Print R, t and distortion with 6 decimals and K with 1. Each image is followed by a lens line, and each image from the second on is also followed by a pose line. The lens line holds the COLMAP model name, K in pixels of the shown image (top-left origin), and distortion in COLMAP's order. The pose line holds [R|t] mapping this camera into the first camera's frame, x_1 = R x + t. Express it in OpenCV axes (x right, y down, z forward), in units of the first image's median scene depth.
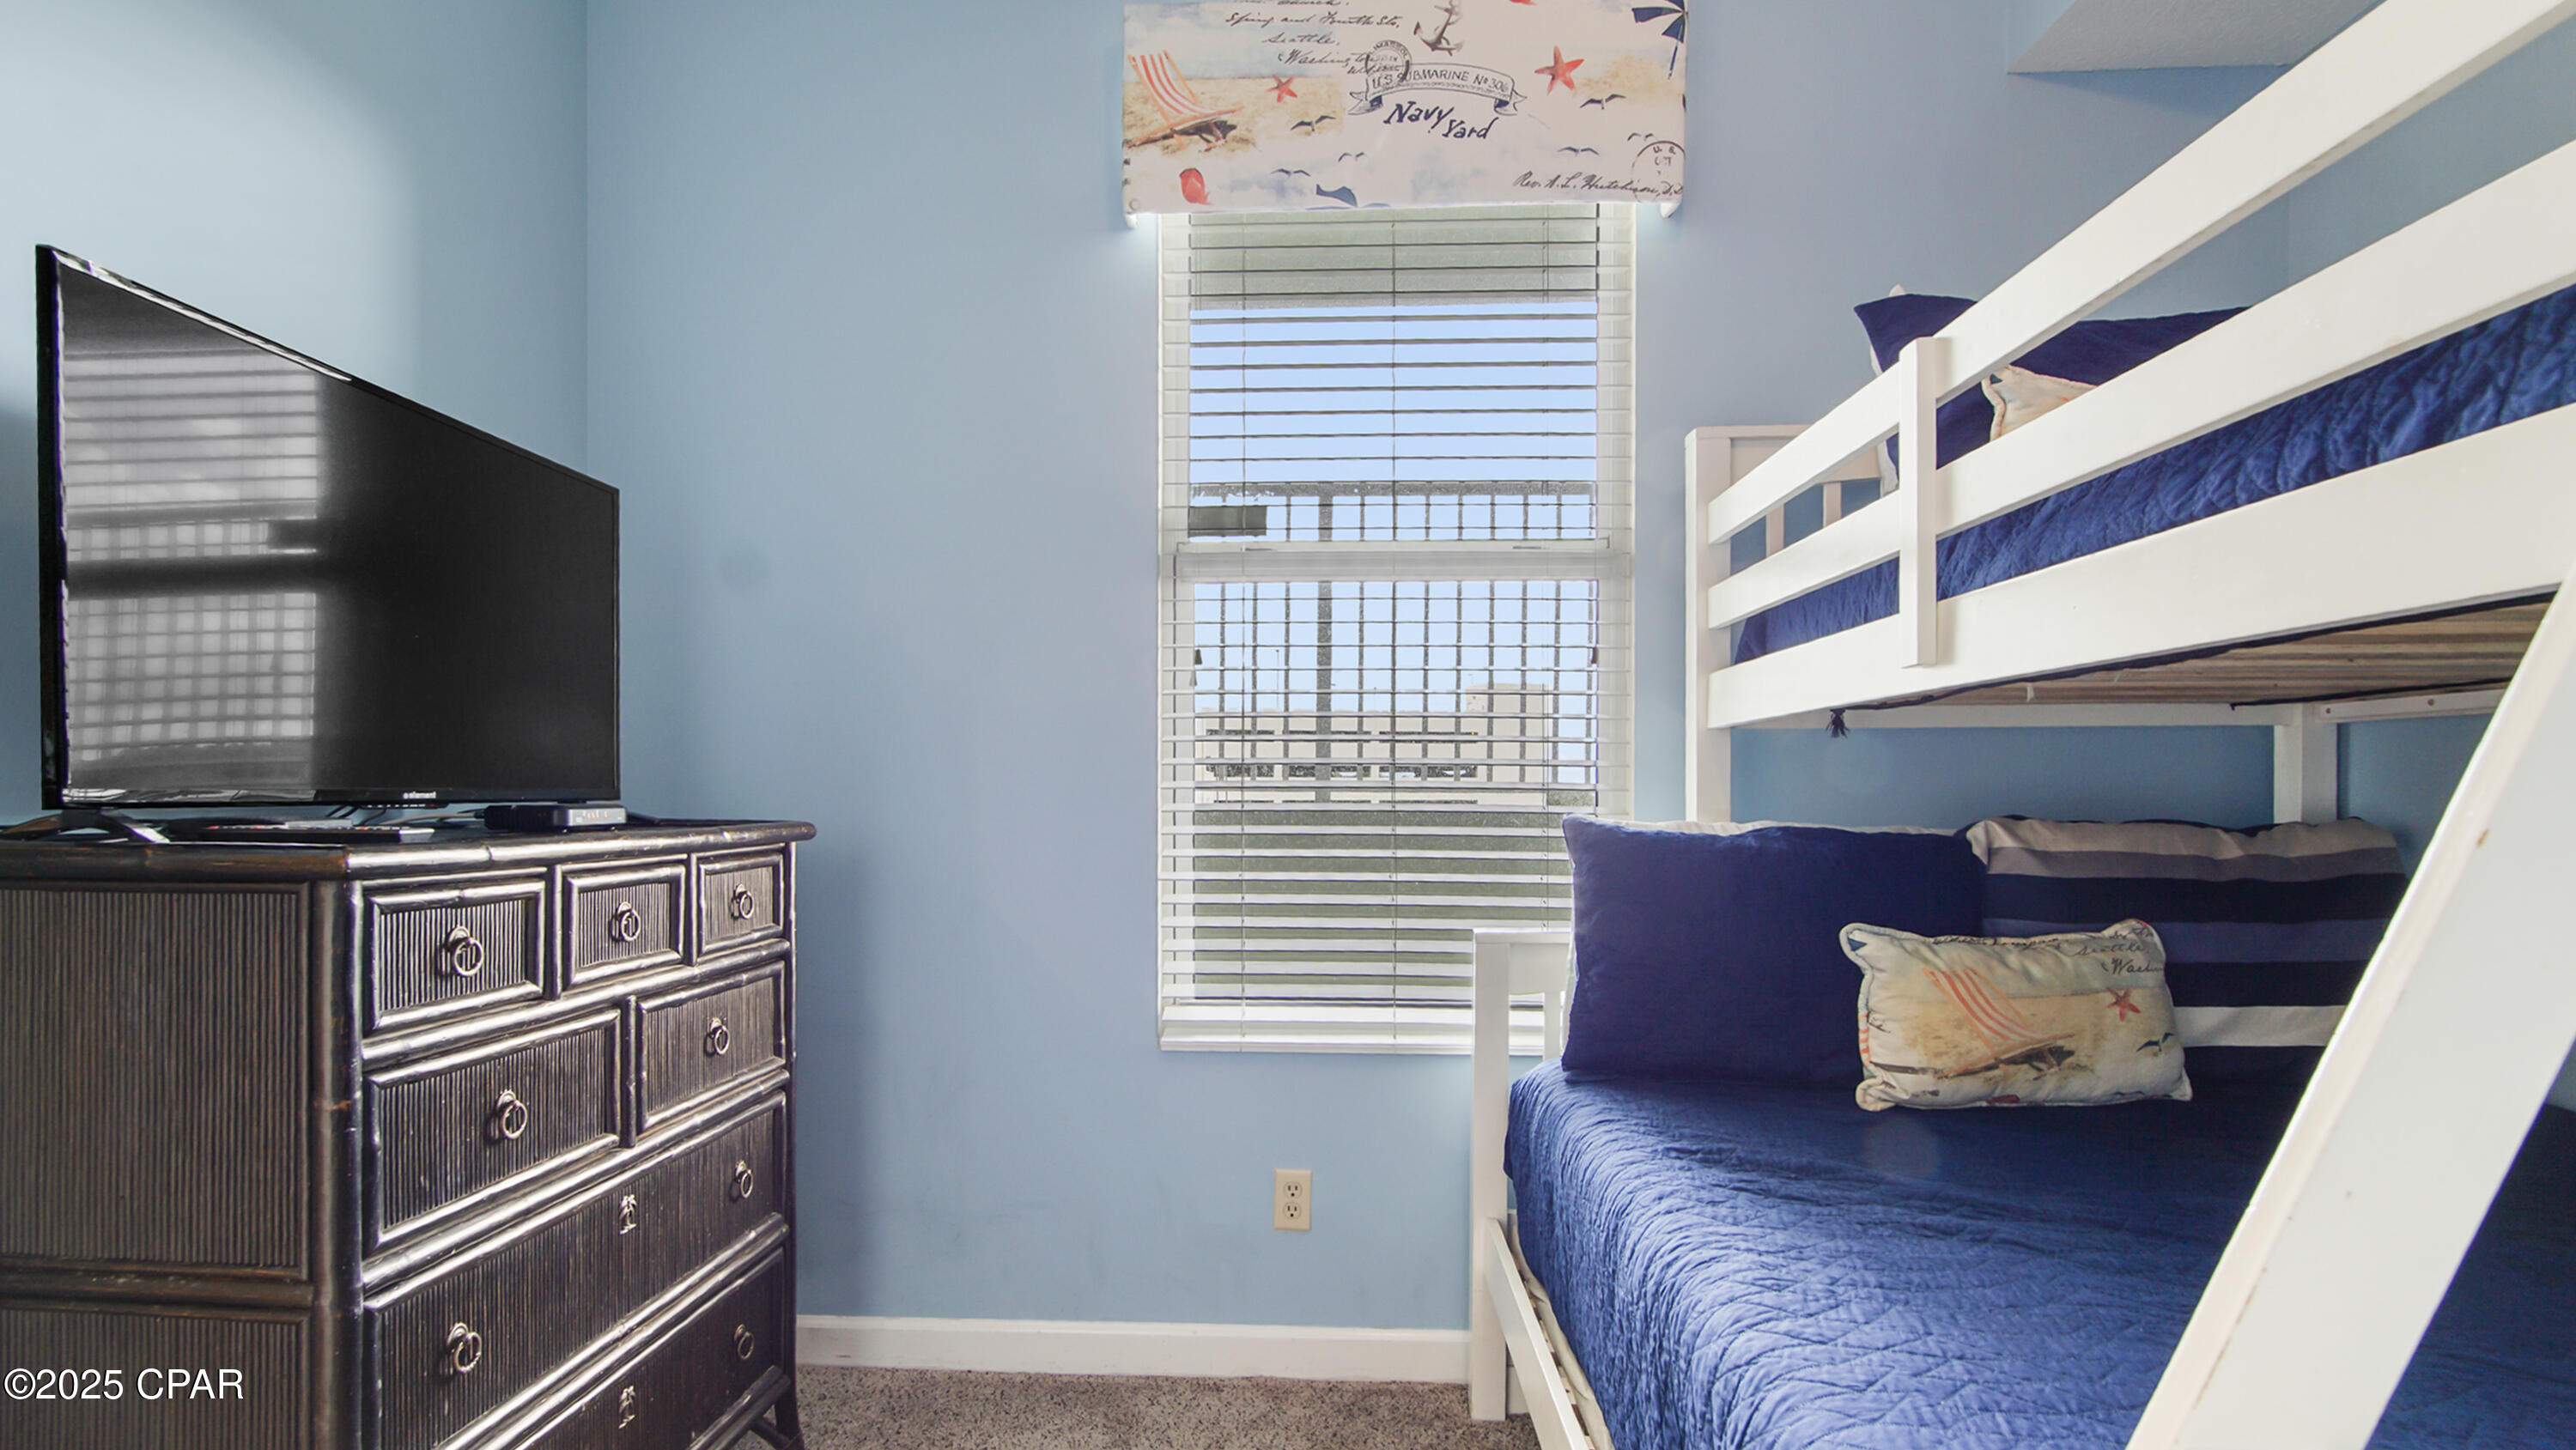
lens RADIAL K [[1232.9, 0, 1290.8], [0, 1232.9, 790.4], [0, 0, 1]] dist [-0.000659, 0.000327]
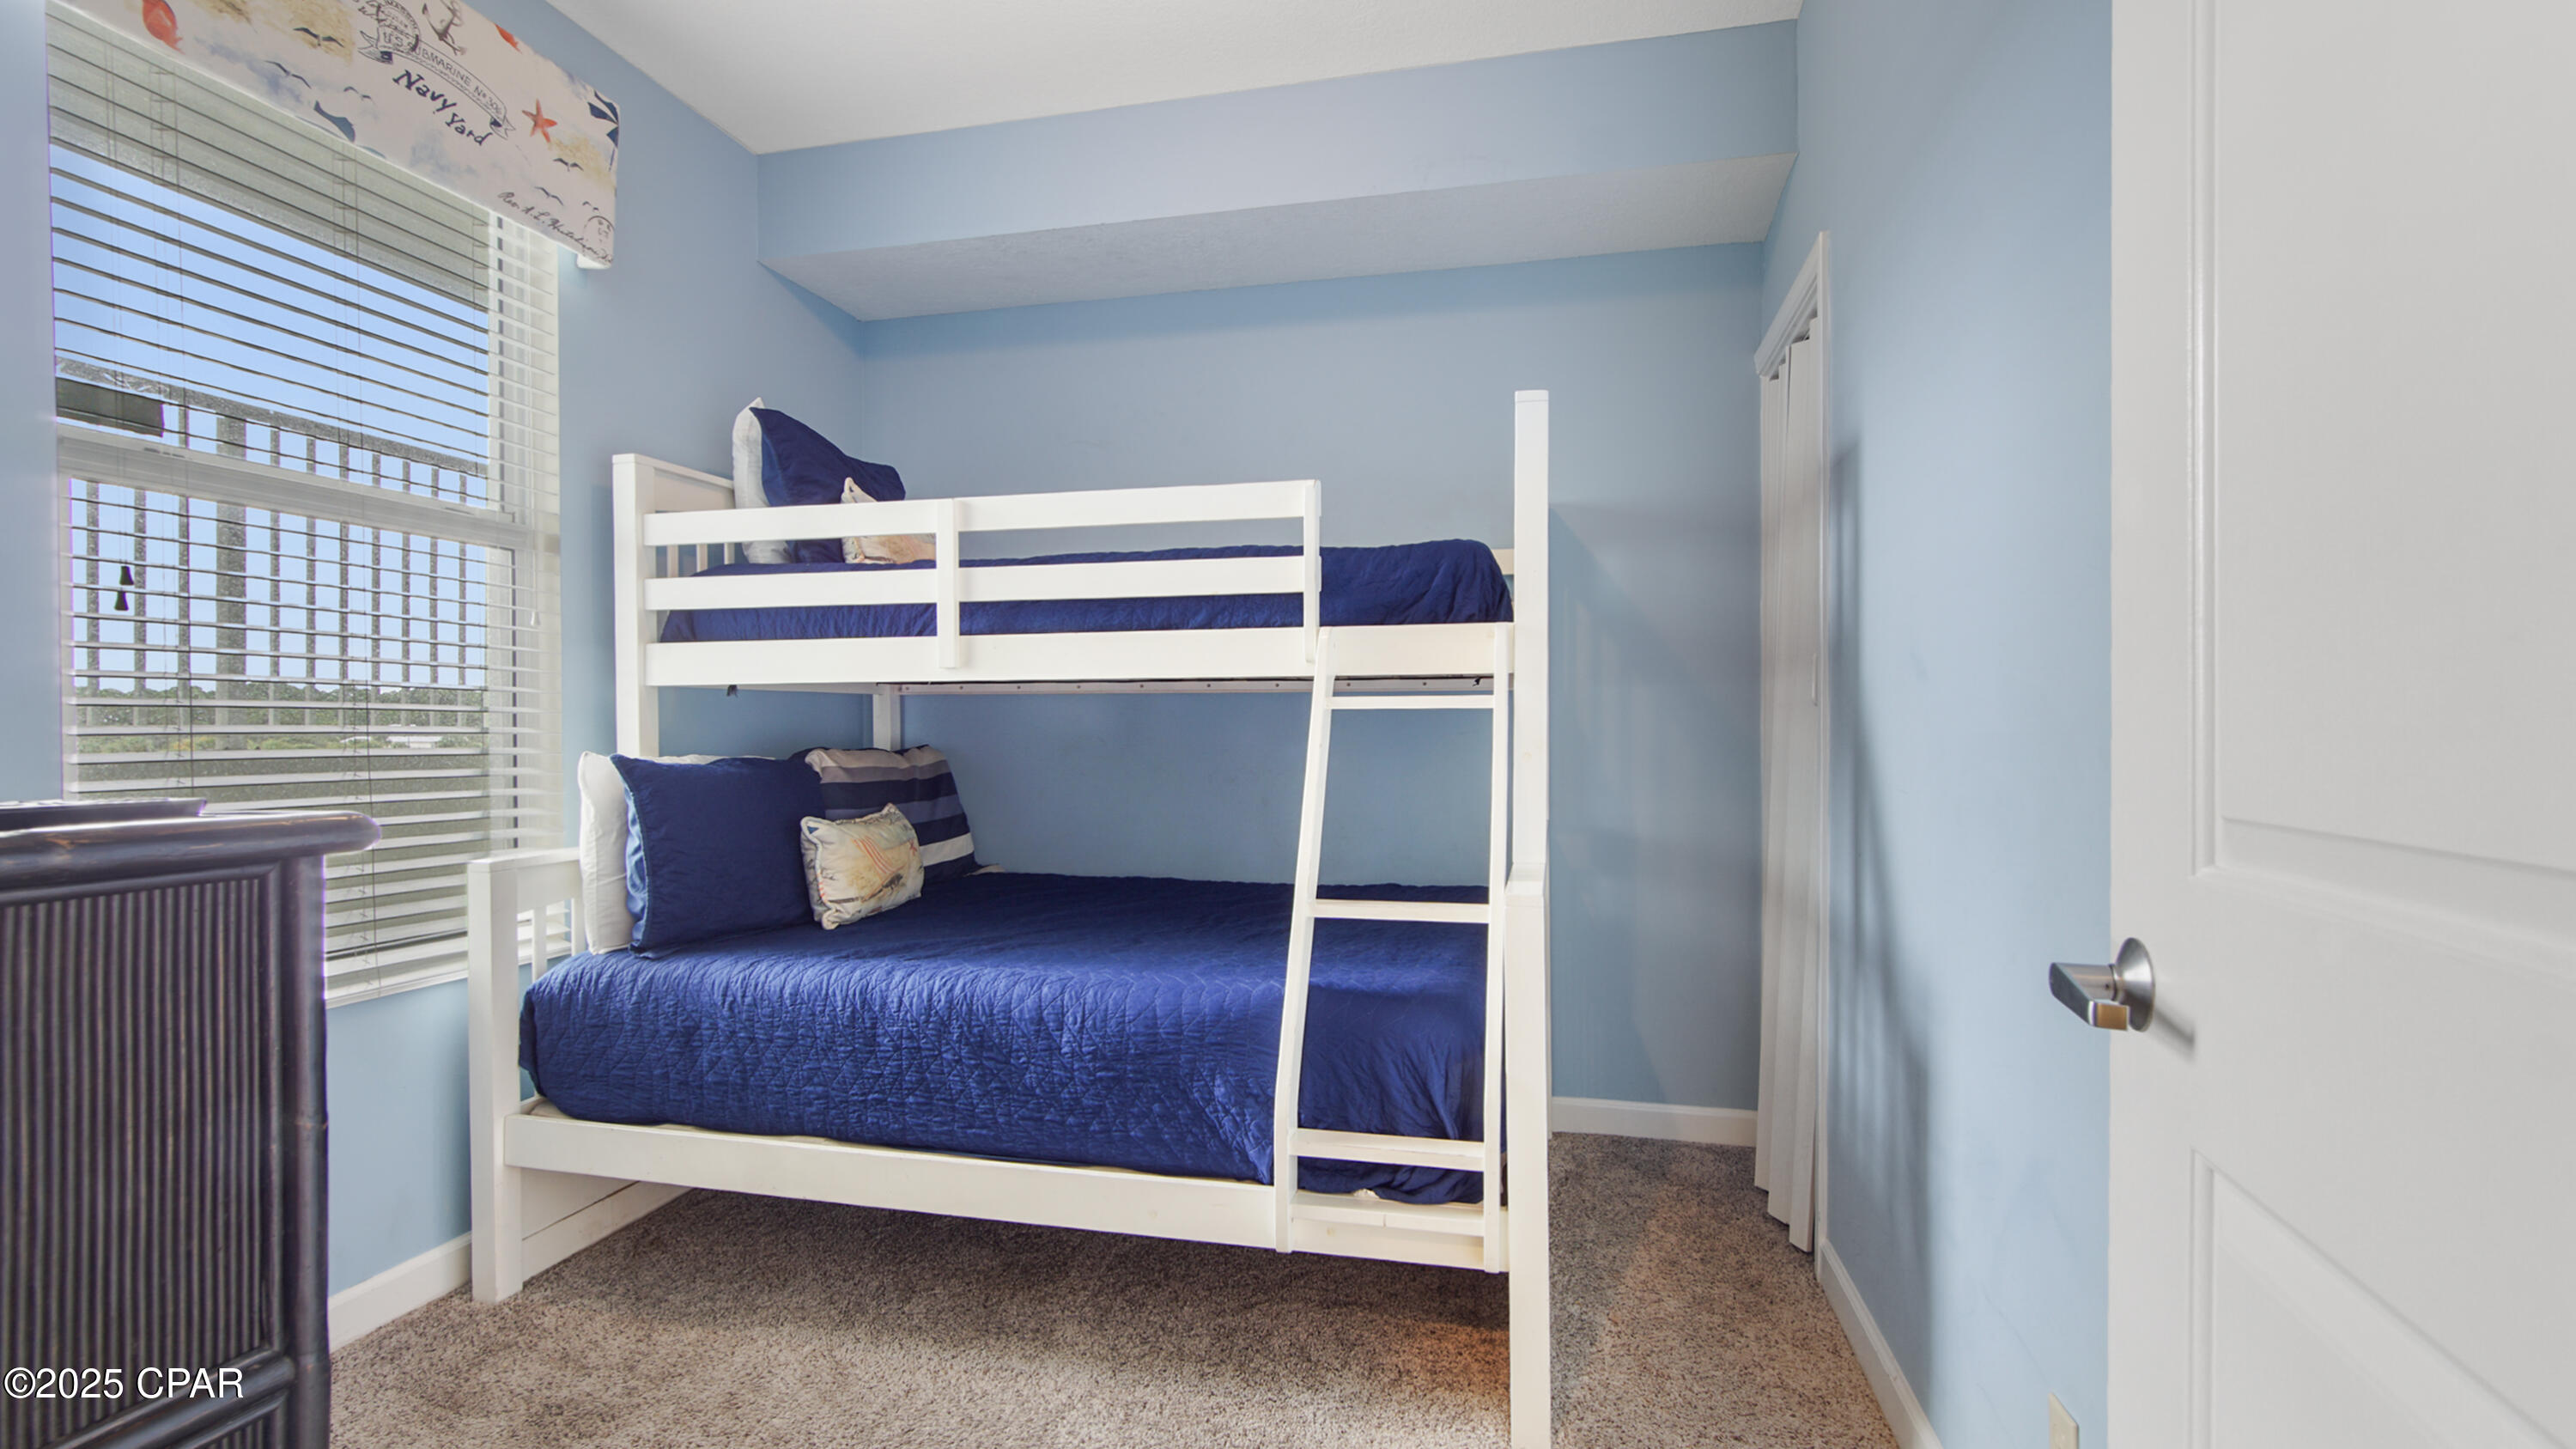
lens RADIAL K [[1204.6, 0, 1286.6], [0, 1204.6, 697.9], [0, 0, 1]] dist [-0.003963, 0.000911]
pose [[0.163906, 0.020049, 0.986272, -0.782132], [0.000769, 0.999791, -0.020451, -0.010500], [-0.986476, 0.004111, 0.163857, 0.111747]]
